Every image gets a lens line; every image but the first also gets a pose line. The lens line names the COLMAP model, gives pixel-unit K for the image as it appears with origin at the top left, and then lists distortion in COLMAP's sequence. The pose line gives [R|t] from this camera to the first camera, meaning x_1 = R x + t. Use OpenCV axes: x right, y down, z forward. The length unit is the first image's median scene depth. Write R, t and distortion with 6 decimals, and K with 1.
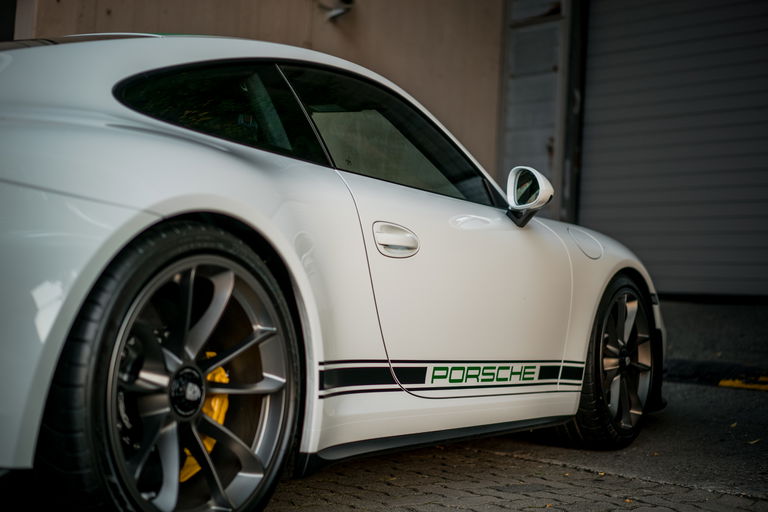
lens RADIAL K [[1218.2, 0, 380.5], [0, 1218.2, 240.1], [0, 0, 1]] dist [0.124537, -0.902640]
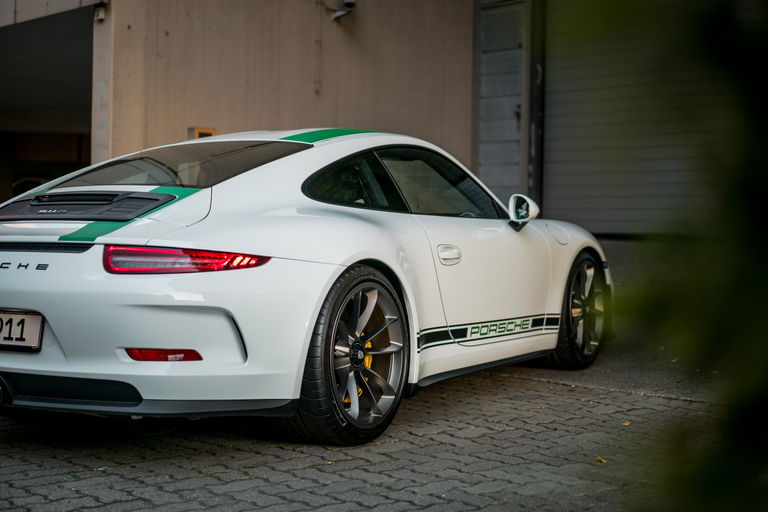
lens RADIAL K [[1218.2, 0, 380.5], [0, 1218.2, 240.1], [0, 0, 1]] dist [0.124537, -0.902640]
pose [[0.998711, -0.038148, 0.033482, -0.114008], [0.035737, 0.996916, 0.069867, -0.116412], [-0.036044, -0.068580, 0.996994, -0.551718]]
